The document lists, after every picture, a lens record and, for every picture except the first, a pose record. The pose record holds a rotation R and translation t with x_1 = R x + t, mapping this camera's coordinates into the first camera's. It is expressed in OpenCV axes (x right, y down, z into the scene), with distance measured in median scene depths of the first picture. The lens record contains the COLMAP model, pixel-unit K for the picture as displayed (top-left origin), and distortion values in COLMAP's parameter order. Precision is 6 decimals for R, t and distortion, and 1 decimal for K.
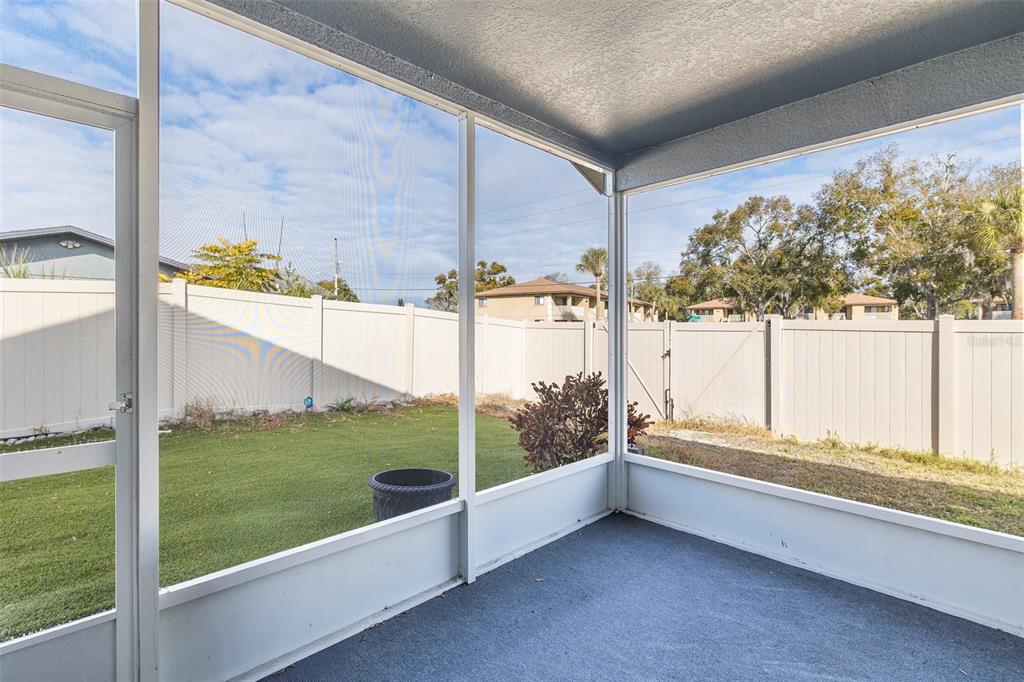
lens RADIAL K [[486.2, 0, 512.0], [0, 486.2, 341.0], [0, 0, 1]] dist [-0.001668, -0.000064]
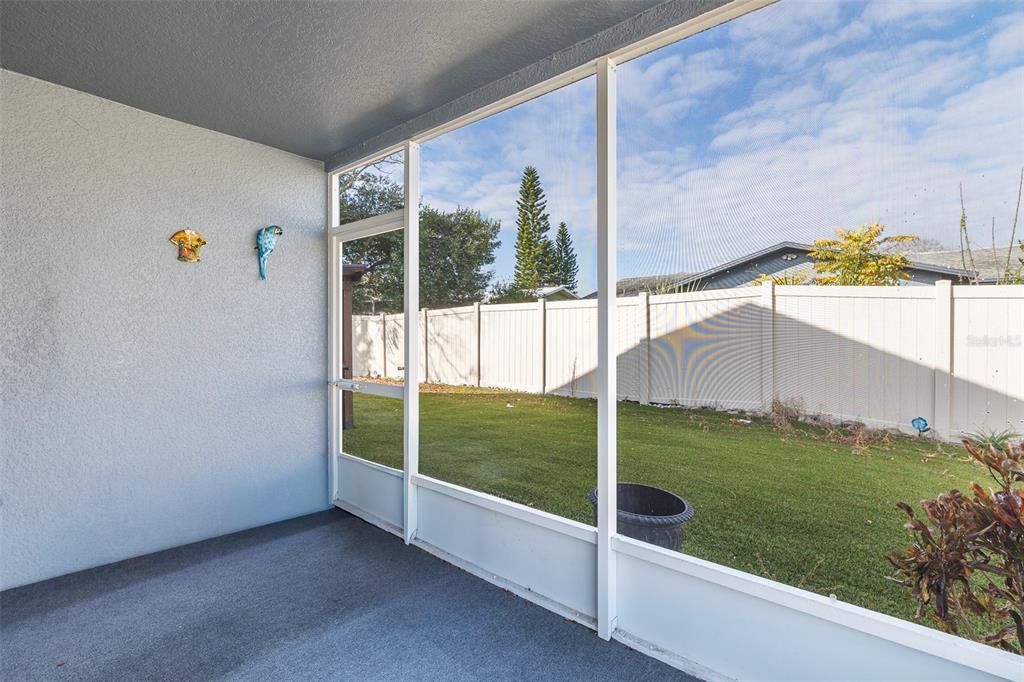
lens RADIAL K [[486.2, 0, 512.0], [0, 486.2, 341.0], [0, 0, 1]] dist [-0.001668, -0.000064]
pose [[0.129178, 0.023322, -0.991347, 0.176126], [-0.022775, 0.999529, 0.020547, -0.004288], [0.991360, 0.019923, 0.129649, 0.184514]]
